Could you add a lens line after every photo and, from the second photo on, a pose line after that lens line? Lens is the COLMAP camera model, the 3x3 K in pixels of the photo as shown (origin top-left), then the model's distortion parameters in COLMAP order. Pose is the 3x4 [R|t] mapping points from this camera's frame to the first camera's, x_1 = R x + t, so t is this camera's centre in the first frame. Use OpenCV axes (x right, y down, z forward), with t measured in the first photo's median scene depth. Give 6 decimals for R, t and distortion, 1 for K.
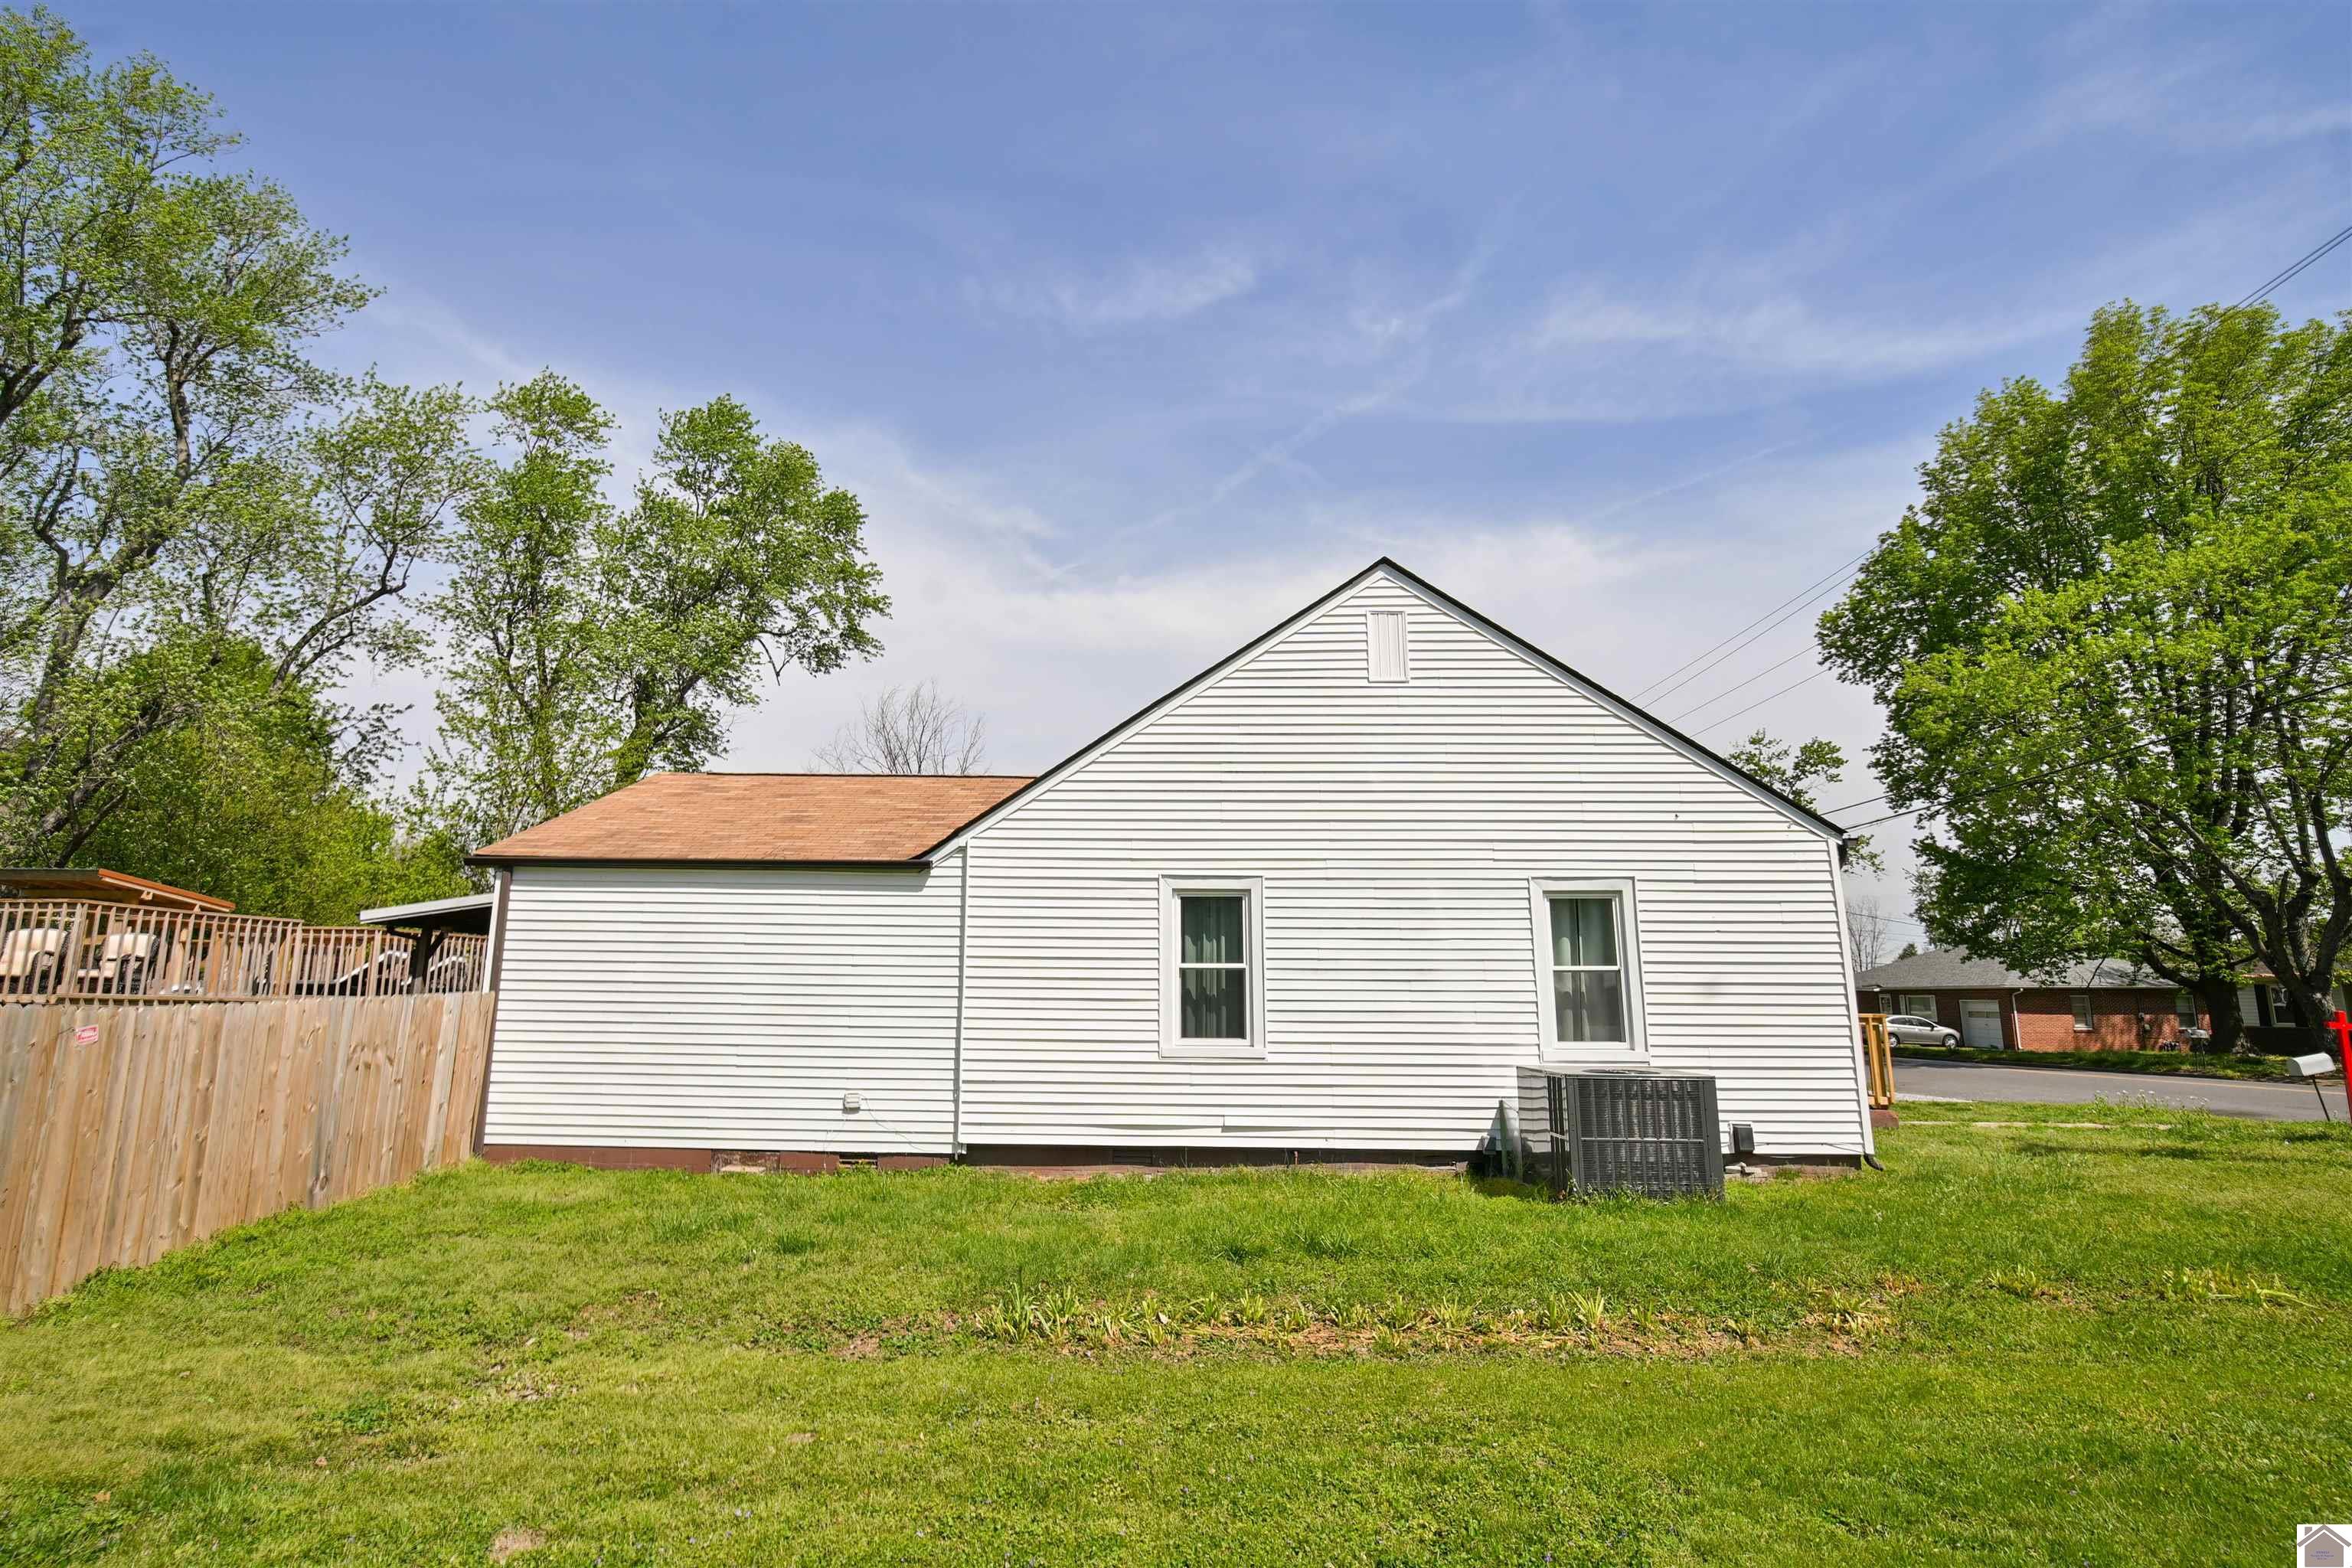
lens RADIAL K [[1130.2, 0, 1119.0], [0, 1130.2, 818.4], [0, 0, 1]] dist [0.000534, -0.000744]
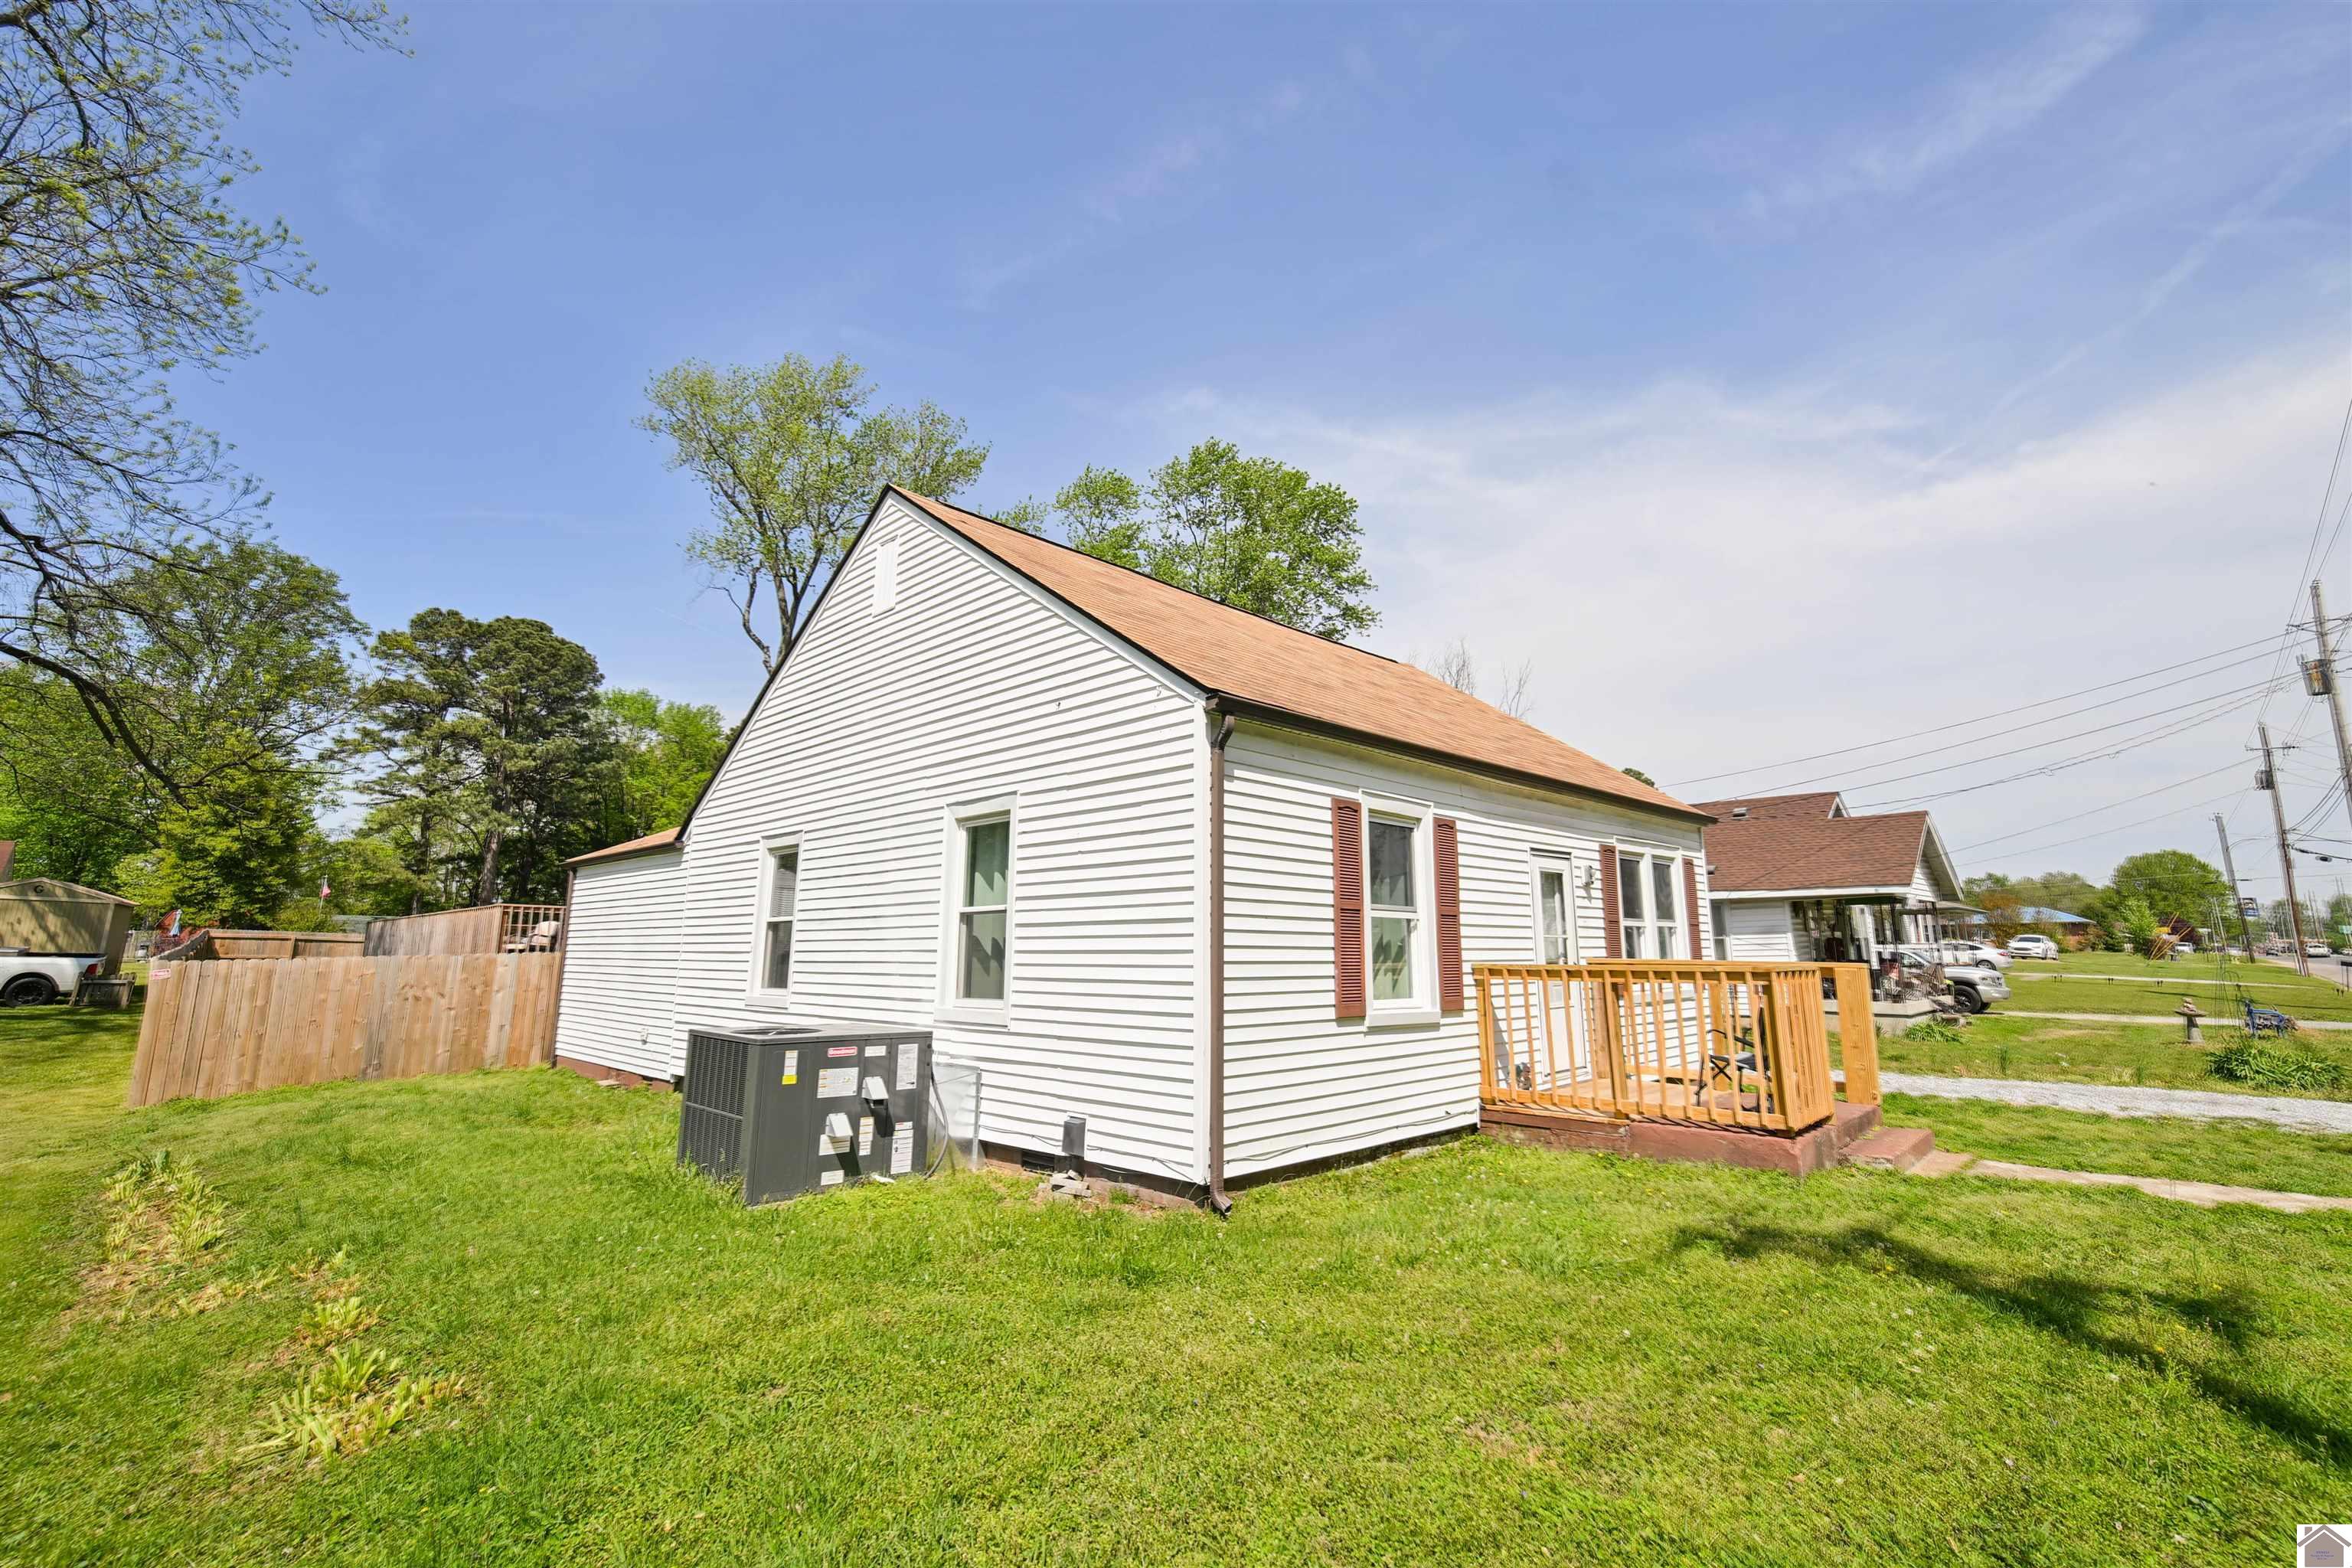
lens RADIAL K [[1048.0, 0, 1152.2], [0, 1048.0, 767.5], [0, 0, 1]] dist [-0.014547, -0.000344]
pose [[0.742471, -0.127499, -0.657632, 1.057522], [0.111959, 0.991530, -0.065832, 0.098987], [0.660456, -0.024750, 0.750457, 0.538593]]
